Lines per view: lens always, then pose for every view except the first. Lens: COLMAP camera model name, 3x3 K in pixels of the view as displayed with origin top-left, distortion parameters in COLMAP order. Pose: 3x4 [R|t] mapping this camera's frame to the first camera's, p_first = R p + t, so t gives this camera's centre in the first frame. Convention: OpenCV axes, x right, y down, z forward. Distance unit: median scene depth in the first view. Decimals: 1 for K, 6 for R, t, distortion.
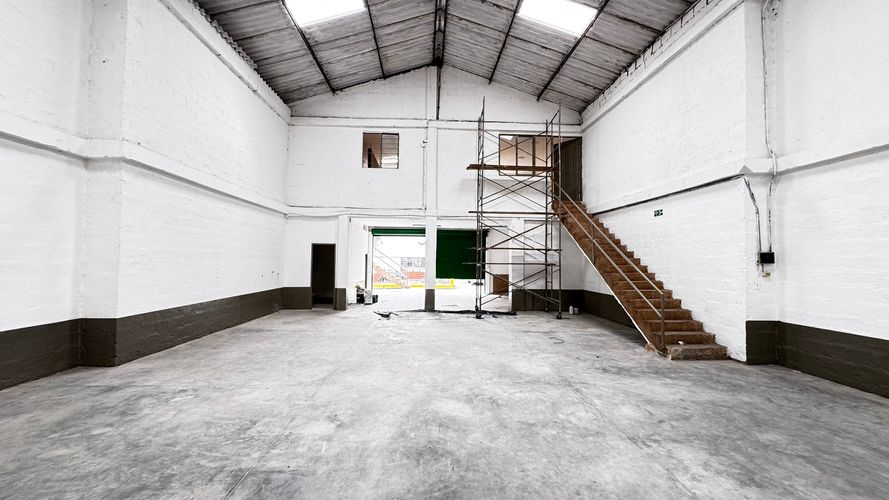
lens RADIAL K [[355.6, 0, 443.7], [0, 355.6, 249.9], [0, 0, 1]] dist [-0.004426, 0.000768]
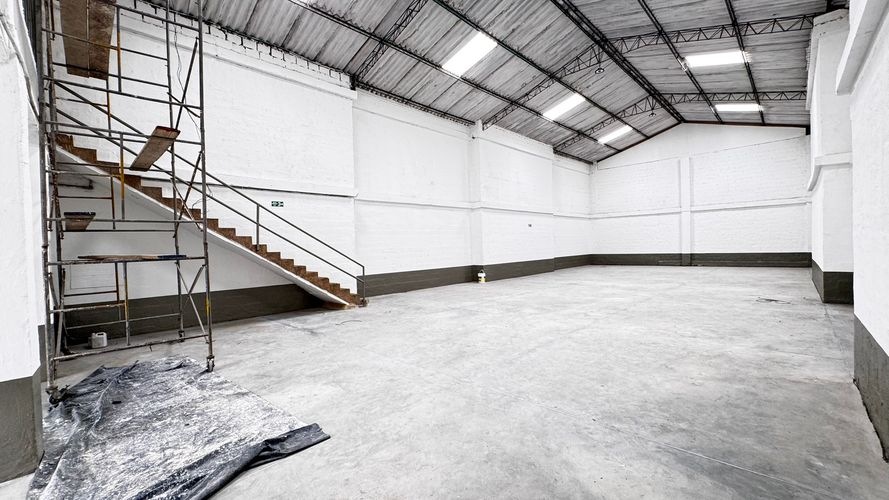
lens RADIAL K [[355.6, 0, 445.2], [0, 355.6, 250.5], [0, 0, 1]] dist [-0.004426, 0.000768]
pose [[-0.681168, -0.000806, 0.732127, -0.481816], [0.000566, 0.999999, 0.001628, 0.034550], [-0.732127, 0.001523, -0.681167, 1.148192]]
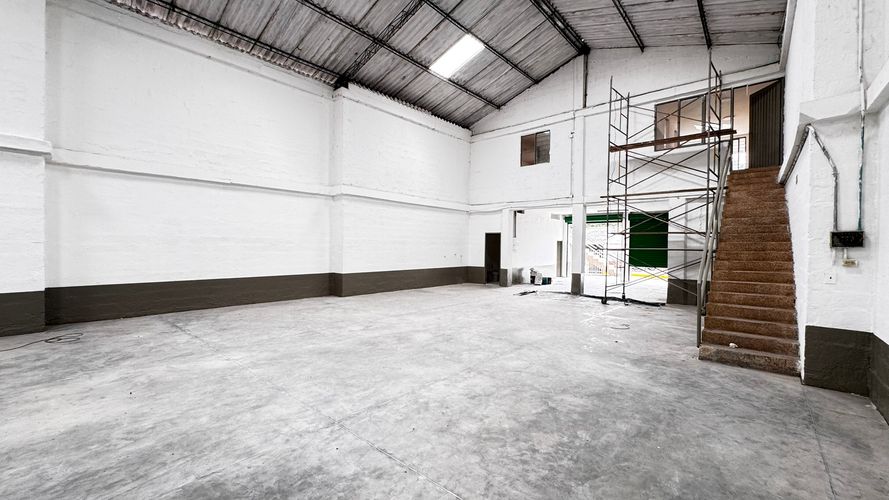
lens RADIAL K [[355.6, 0, 443.9], [0, 355.6, 249.3], [0, 0, 1]] dist [-0.004426, 0.000768]
pose [[0.716542, 0.005377, -0.697523, 0.494658], [0.017024, 0.999538, 0.025193, 0.007001], [0.697336, -0.029926, 0.716119, -0.024631]]
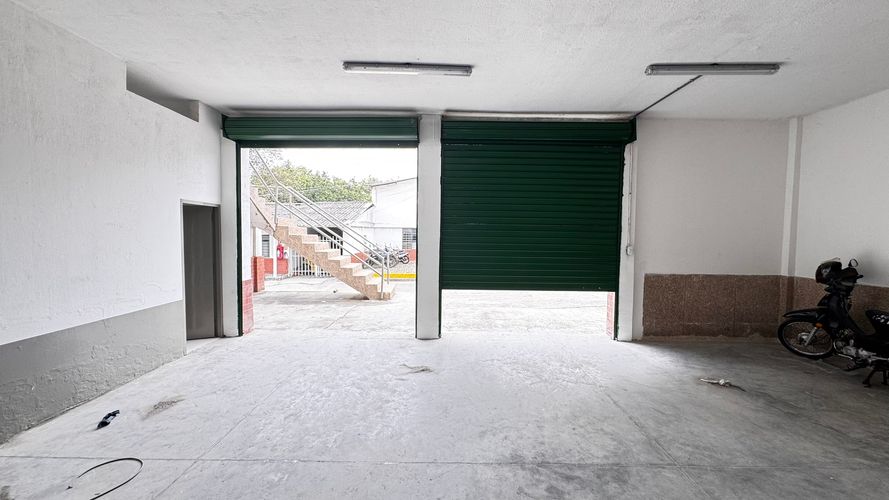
lens RADIAL K [[355.6, 0, 442.9], [0, 355.6, 251.1], [0, 0, 1]] dist [-0.004426, 0.000768]
pose [[0.998476, 0.000338, -0.055181, -0.022515], [0.004141, 0.996703, 0.081028, 0.044766], [0.055026, -0.081133, 0.995183, 1.284226]]
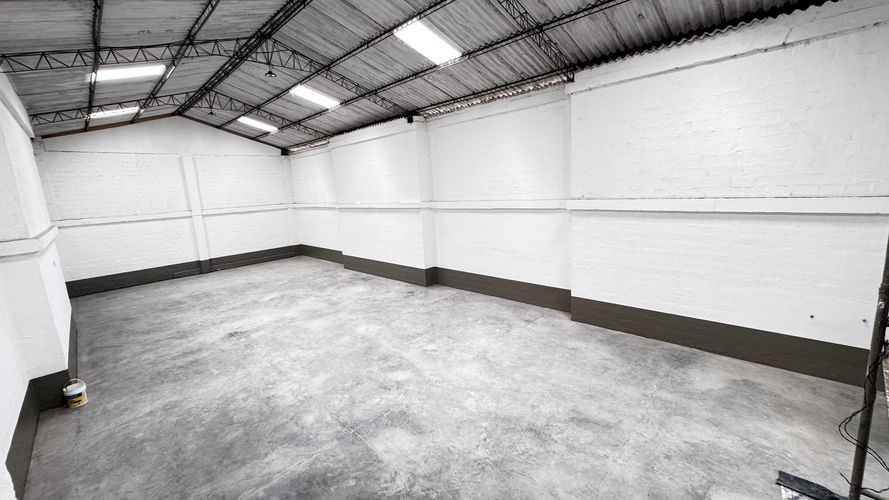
lens RADIAL K [[355.6, 0, 444.1], [0, 355.6, 249.1], [0, 0, 1]] dist [-0.004426, 0.000768]
pose [[-0.728416, 0.149243, -0.668683, 0.421875], [0.068225, 0.986936, 0.145955, -0.199988], [0.681730, 0.060695, -0.729082, 1.031820]]
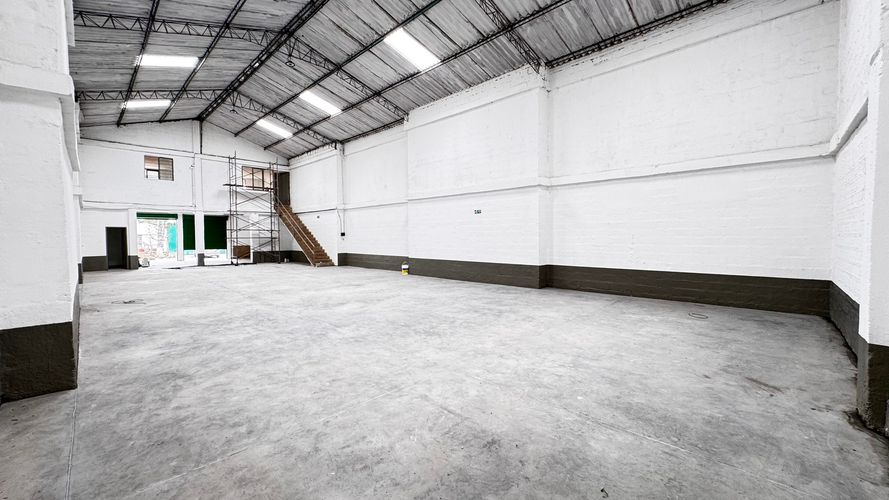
lens RADIAL K [[355.6, 0, 444.7], [0, 355.6, 250.6], [0, 0, 1]] dist [-0.004426, 0.000768]
pose [[0.733684, -0.043582, 0.678091, -0.406565], [-0.006376, 0.997455, 0.071007, -0.041274], [-0.679461, -0.056420, 0.731540, -1.281991]]
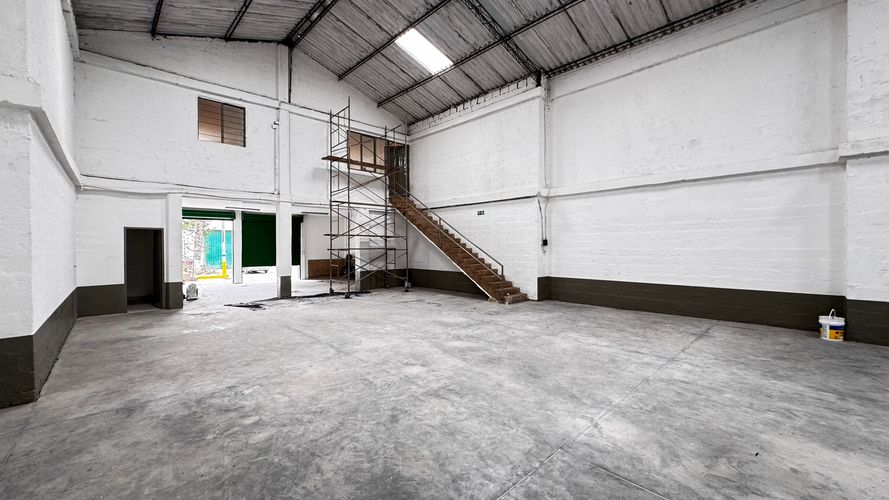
lens RADIAL K [[355.6, 0, 443.6], [0, 355.6, 249.6], [0, 0, 1]] dist [-0.004426, 0.000768]
pose [[0.761093, -0.020725, 0.648311, -0.410908], [-0.006675, 0.999186, 0.039778, -0.006680], [-0.648608, -0.034602, 0.760336, -0.038226]]
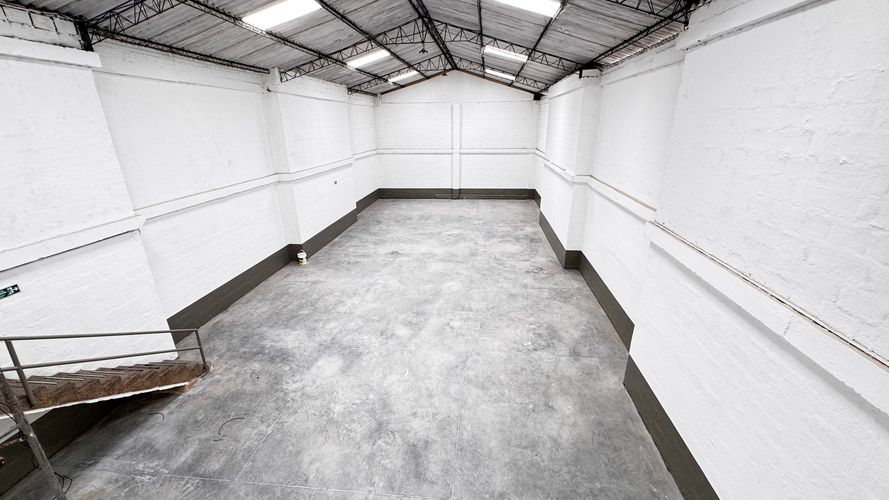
lens RADIAL K [[355.6, 0, 444.7], [0, 355.6, 248.9], [0, 0, 1]] dist [-0.004426, 0.000768]
pose [[-0.988316, -0.050997, 0.143637, -0.225700], [-0.004217, 0.951155, 0.308685, -0.317446], [-0.152363, 0.304473, -0.940256, 1.216893]]
